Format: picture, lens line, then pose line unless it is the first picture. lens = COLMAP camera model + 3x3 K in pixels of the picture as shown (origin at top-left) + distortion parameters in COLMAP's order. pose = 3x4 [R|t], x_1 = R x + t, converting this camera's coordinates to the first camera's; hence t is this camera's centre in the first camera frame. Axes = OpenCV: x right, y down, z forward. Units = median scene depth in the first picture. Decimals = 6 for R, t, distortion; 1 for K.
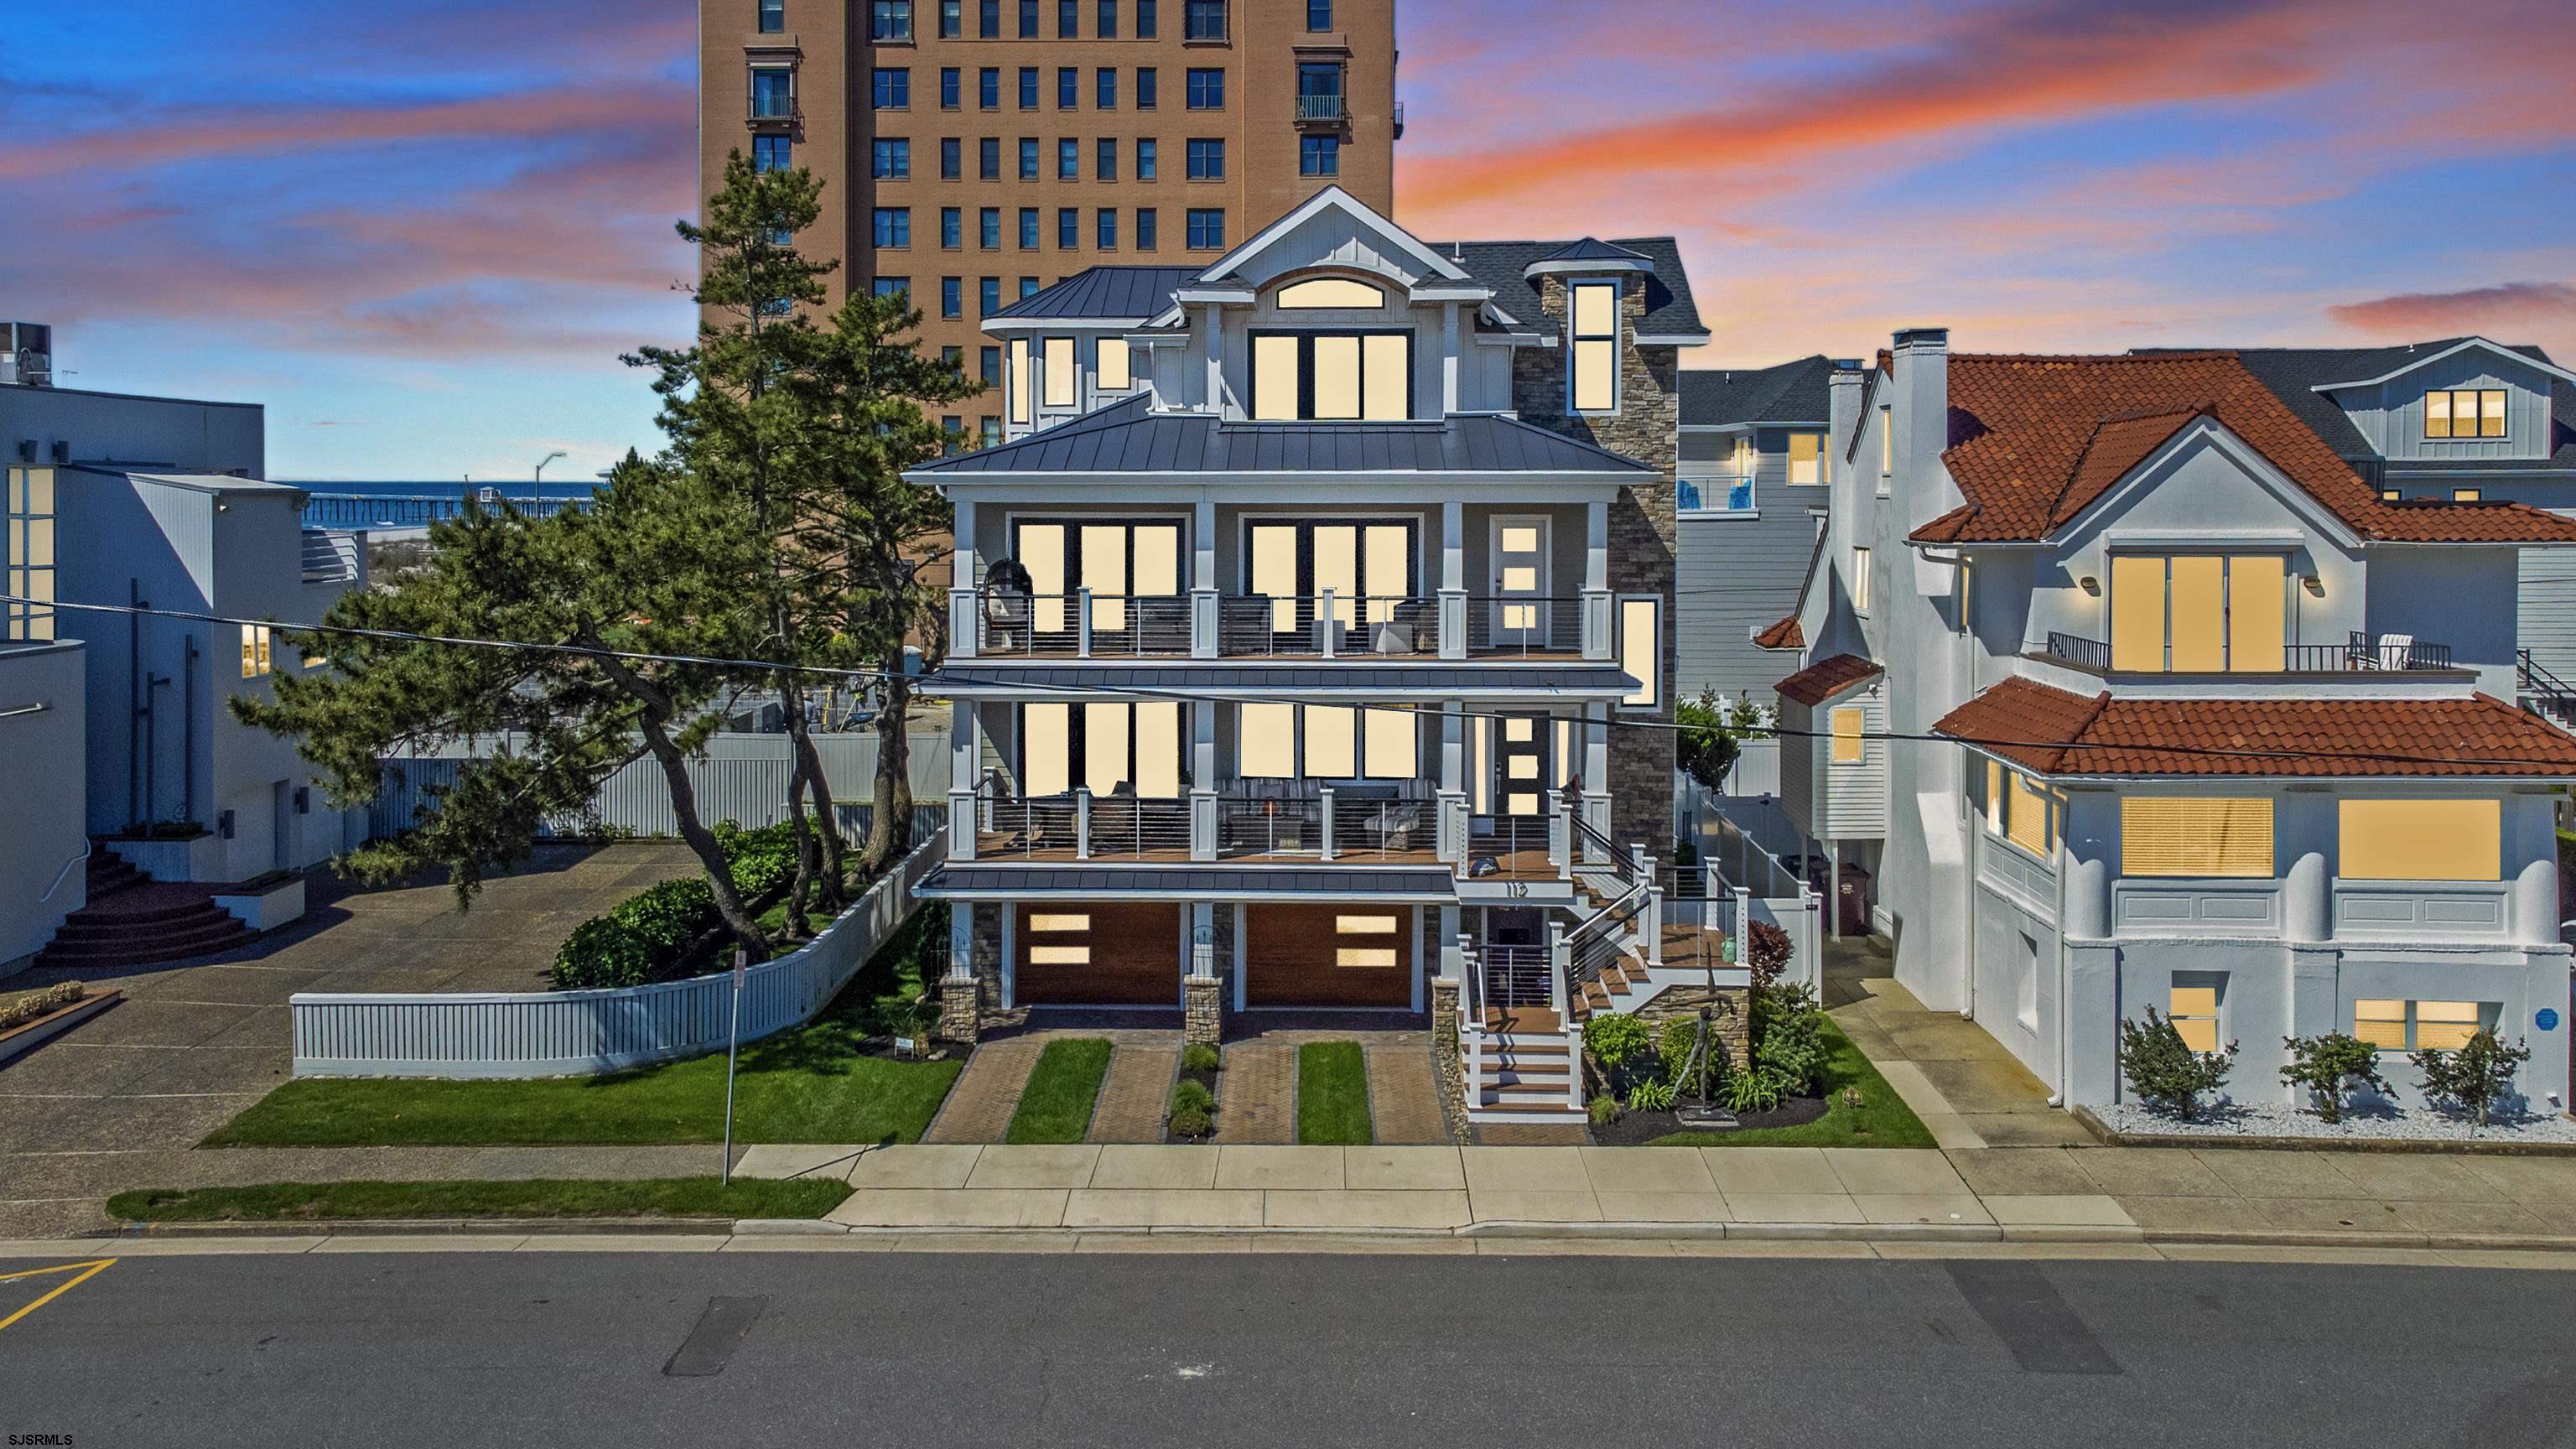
lens RADIAL K [[2050.9, 0, 1285.4], [0, 2050.9, 521.6], [0, 0, 1]] dist [0.005261, 0.001673]
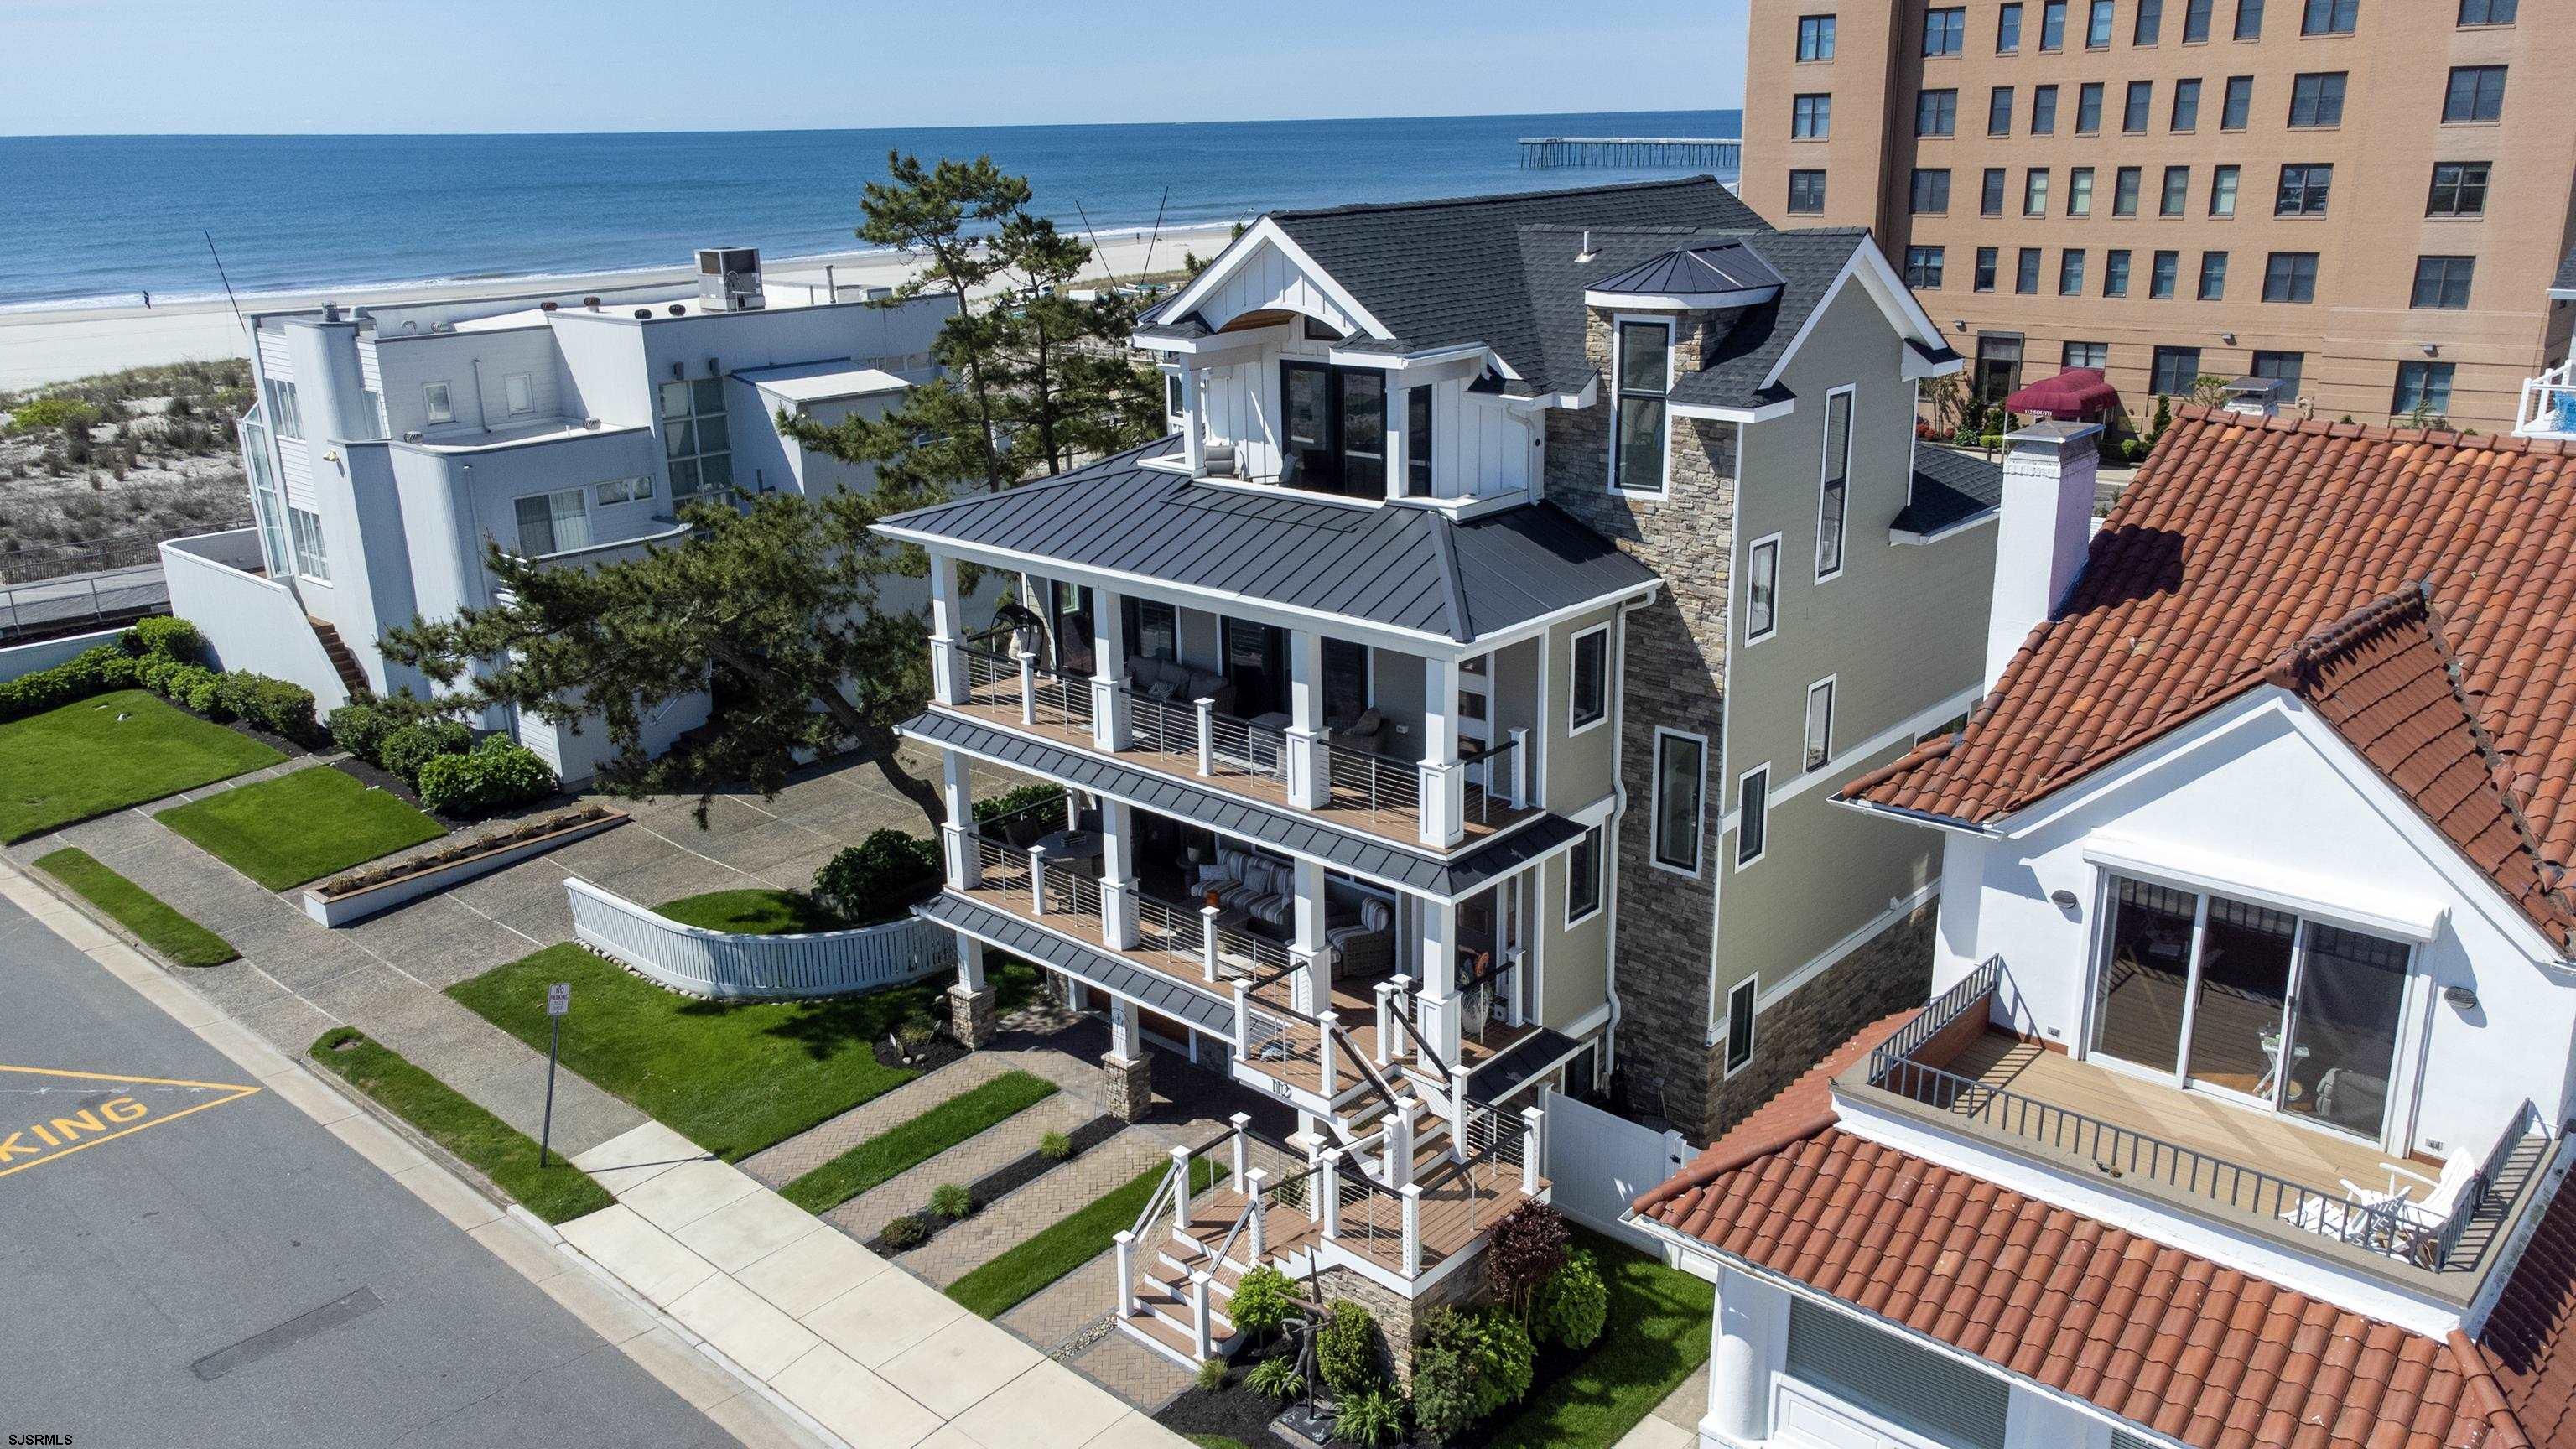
lens RADIAL K [[1939.4, 0, 1288.0], [0, 1939.4, 724.5], [0, 0, 1]] dist [0.068805, 0.002053]
pose [[0.751826, 0.182283, -0.633665, 0.560827], [0.009555, 0.957914, 0.286896, -0.191447], [0.659293, -0.221750, 0.718443, 0.396322]]
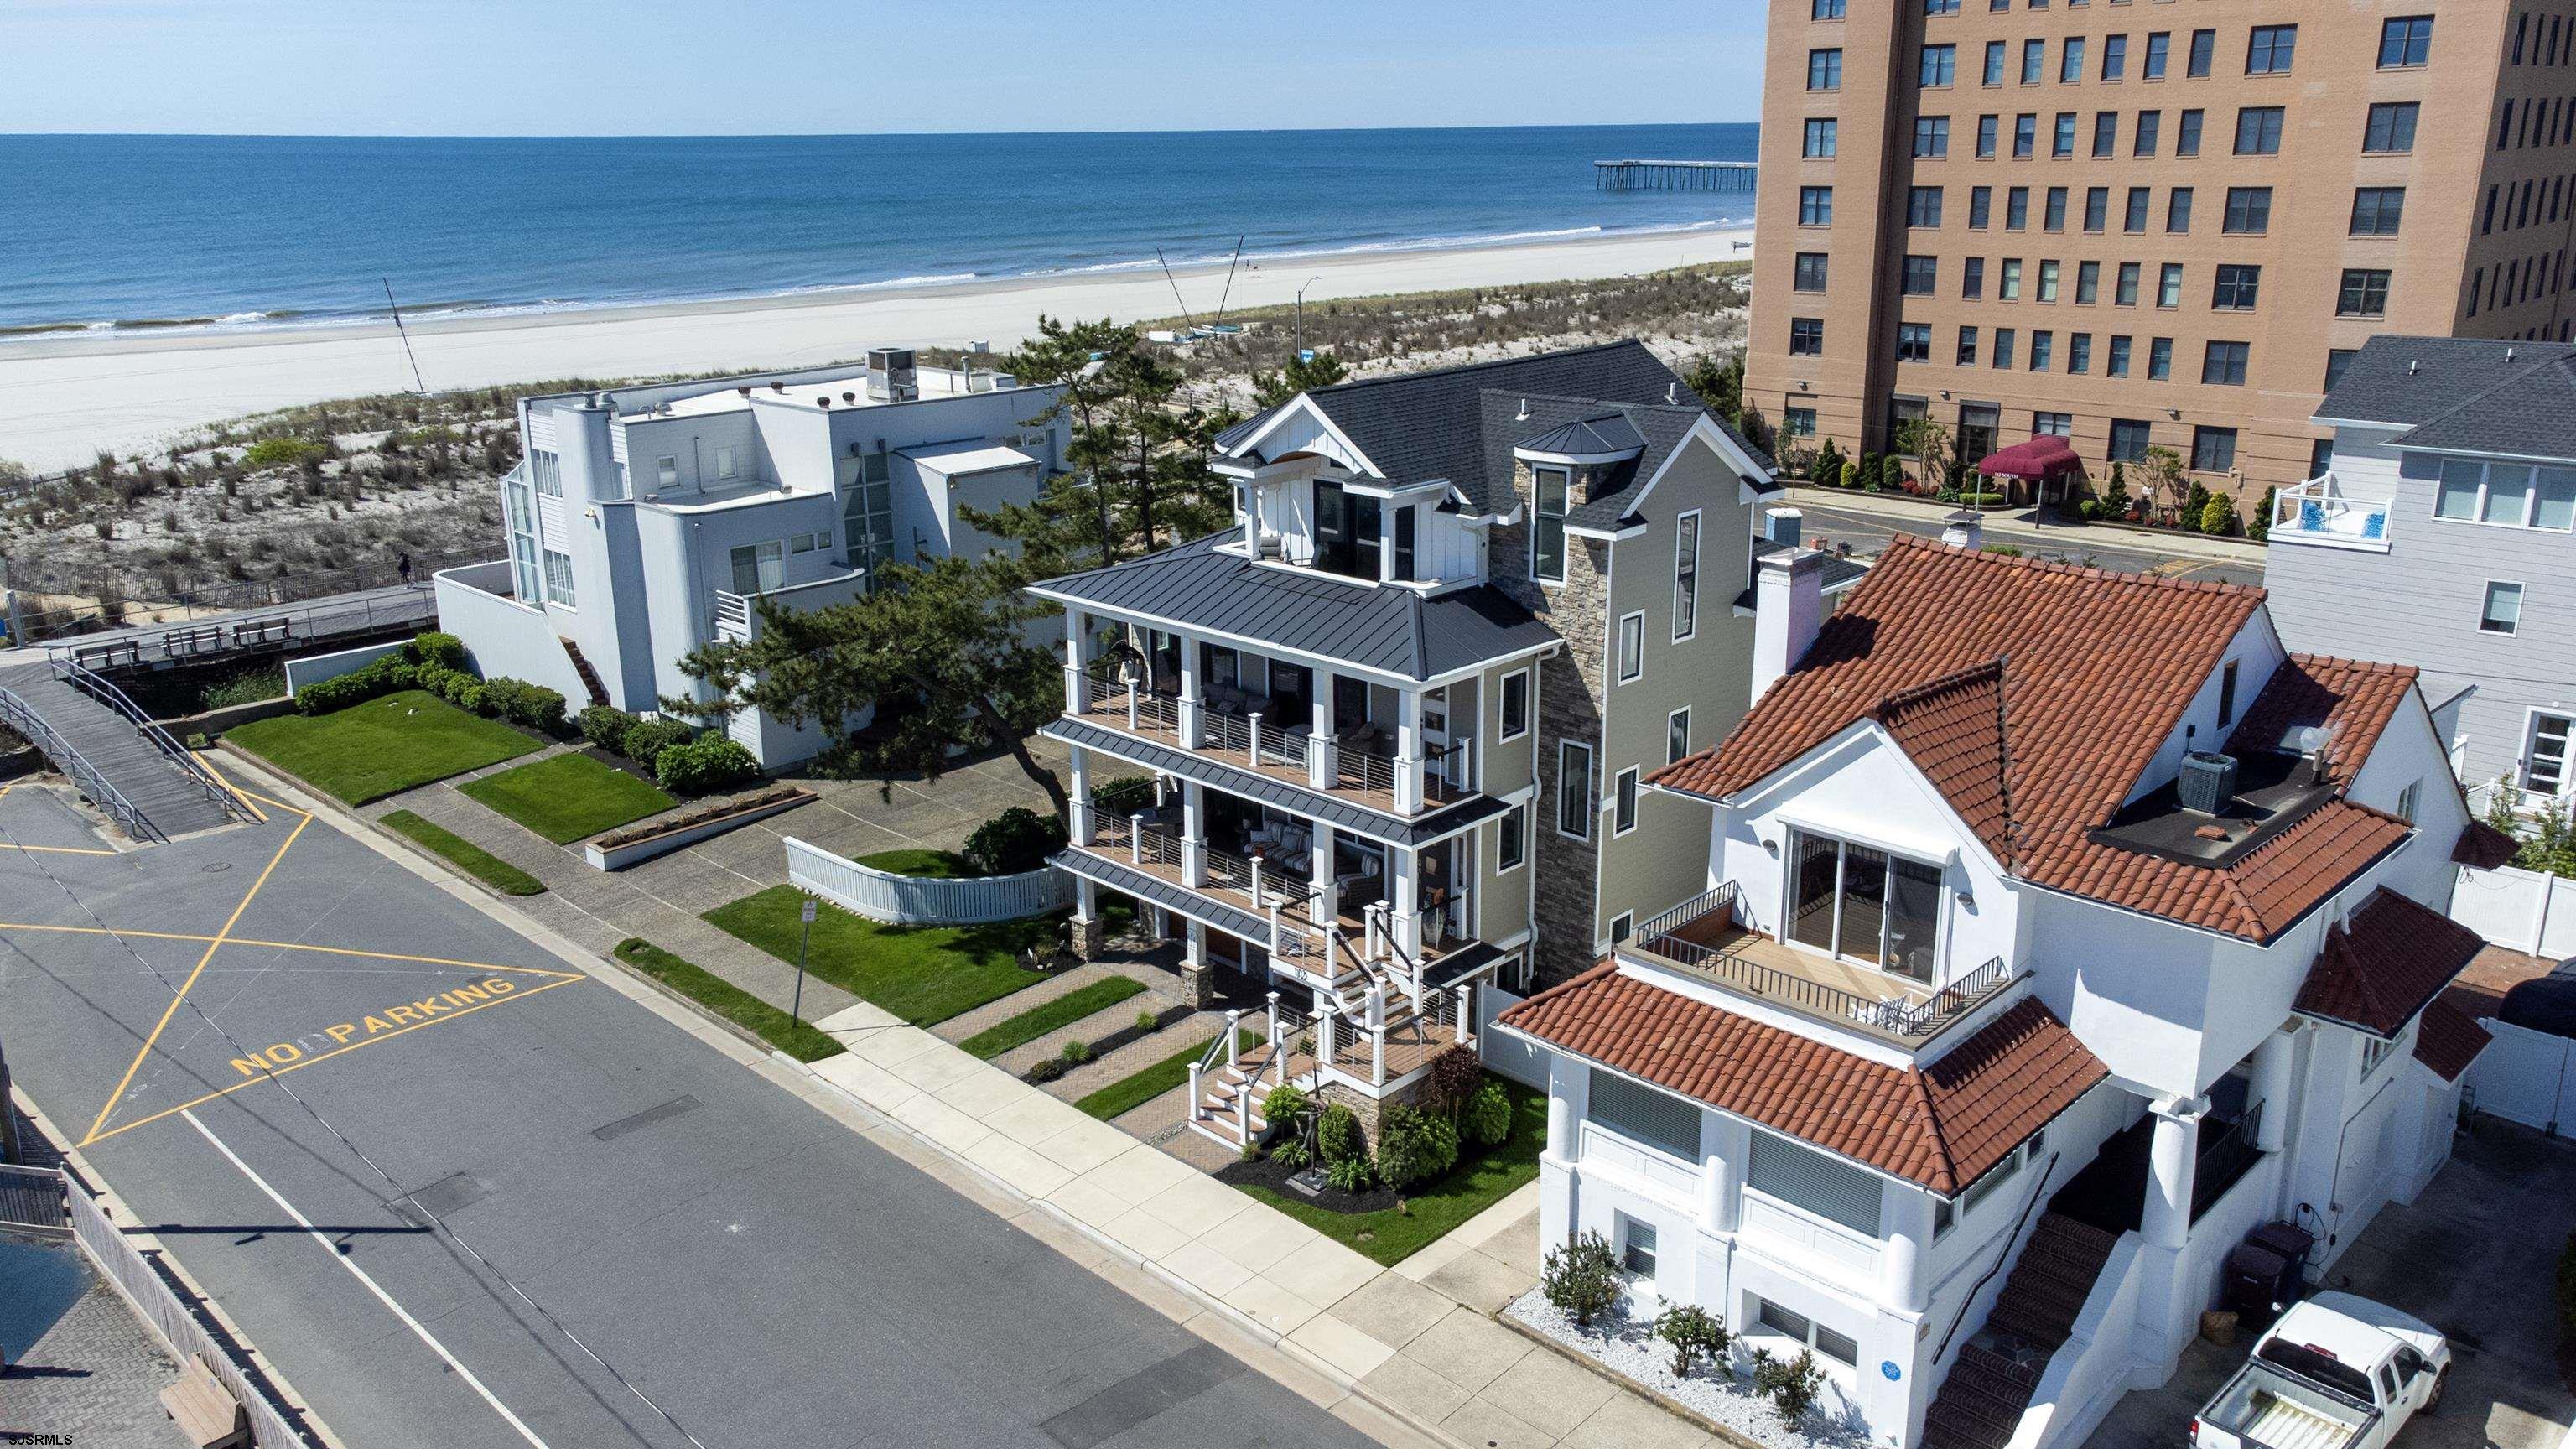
lens RADIAL K [[1939.4, 0, 1288.0], [0, 1939.4, 724.5], [0, 0, 1]] dist [0.068805, 0.002053]
pose [[0.726548, 0.191734, -0.659823, 0.822577], [-0.000362, 0.960385, 0.278675, -0.295718], [0.687116, -0.202232, 0.697835, 0.137380]]
